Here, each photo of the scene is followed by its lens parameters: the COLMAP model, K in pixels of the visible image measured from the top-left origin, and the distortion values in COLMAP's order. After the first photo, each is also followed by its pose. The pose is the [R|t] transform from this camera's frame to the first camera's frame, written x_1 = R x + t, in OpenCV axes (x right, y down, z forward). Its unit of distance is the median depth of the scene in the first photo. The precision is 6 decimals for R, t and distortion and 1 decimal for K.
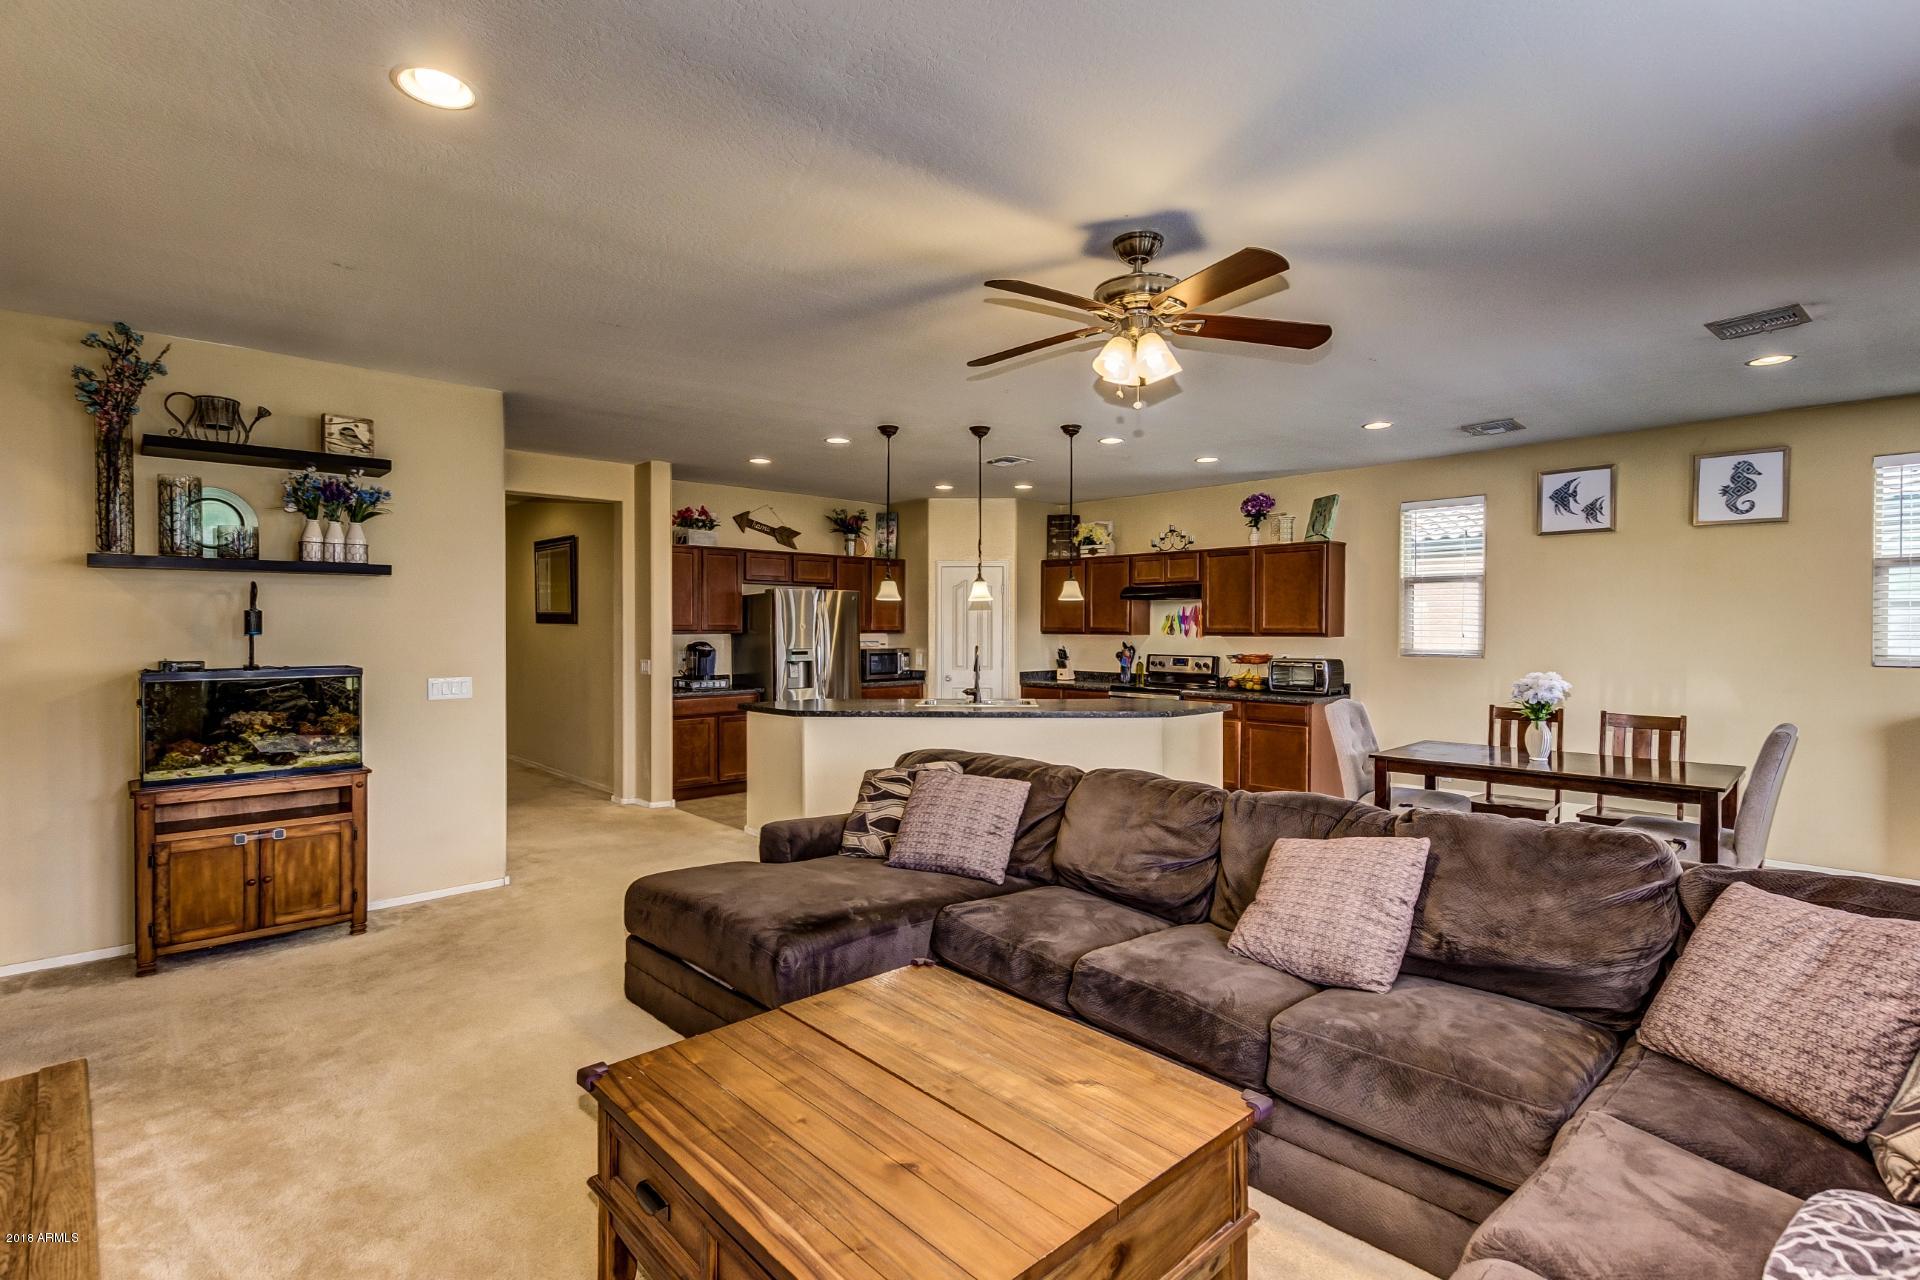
lens RADIAL K [[909.6, 0, 960.7], [0, 909.6, 624.1], [0, 0, 1]] dist [0.008795, -0.000513]
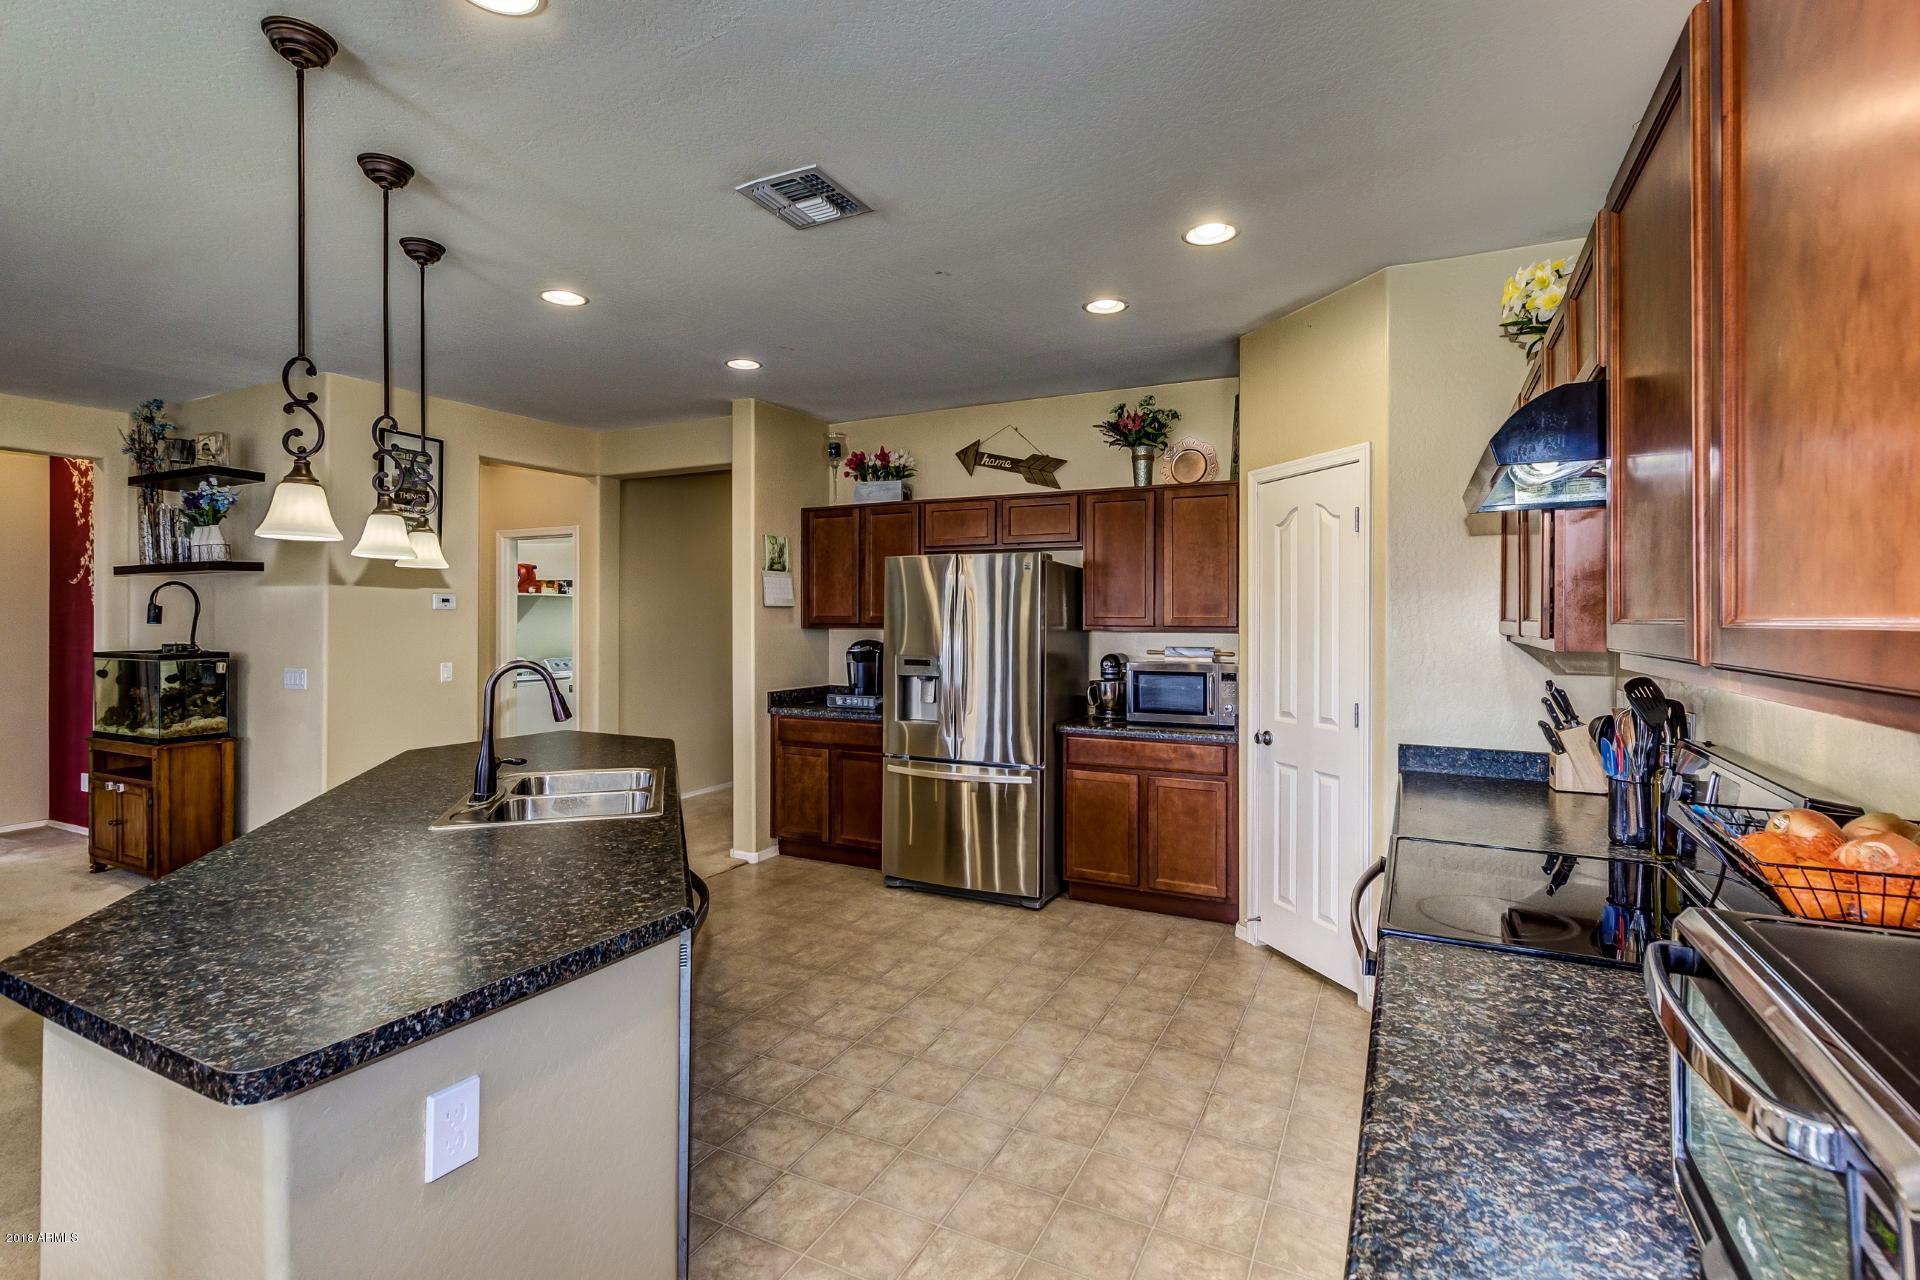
lens RADIAL K [[896.1, 0, 972.2], [0, 896.1, 616.9], [0, 0, 1]] dist [0.000627, -0.000402]
pose [[0.360961, 0.000785, -0.932581, 0.369664], [0.001015, 0.999999, 0.001235, 0.001462], [0.932580, -0.001392, 0.360960, 0.783135]]
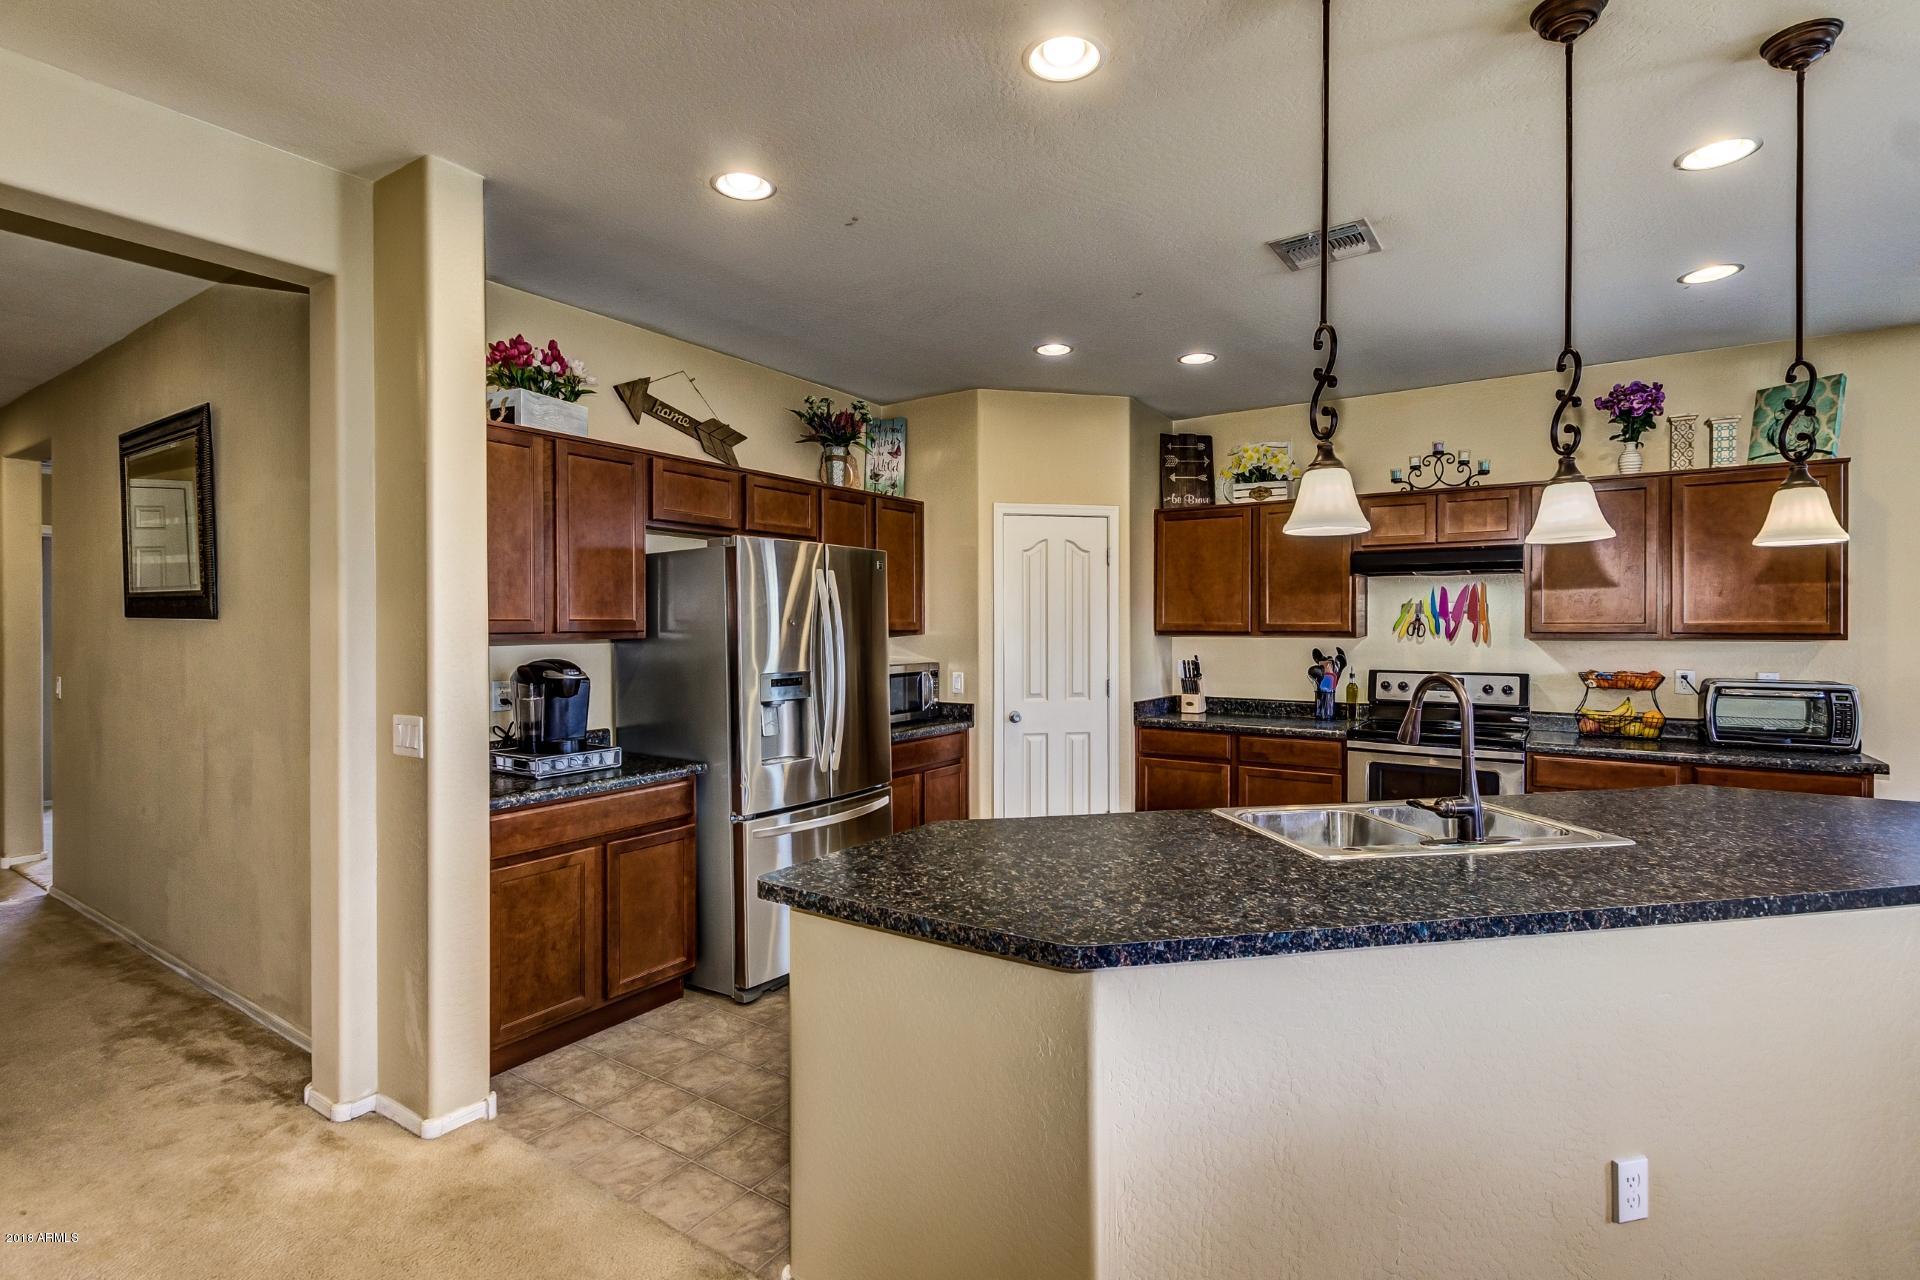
lens RADIAL K [[909.6, 0, 960.7], [0, 909.6, 624.1], [0, 0, 1]] dist [0.008795, -0.000513]
pose [[0.974834, -0.001702, 0.222924, -0.184320], [0.000619, 0.999988, 0.004925, 0.001048], [-0.222930, -0.004663, 0.974823, 0.516543]]
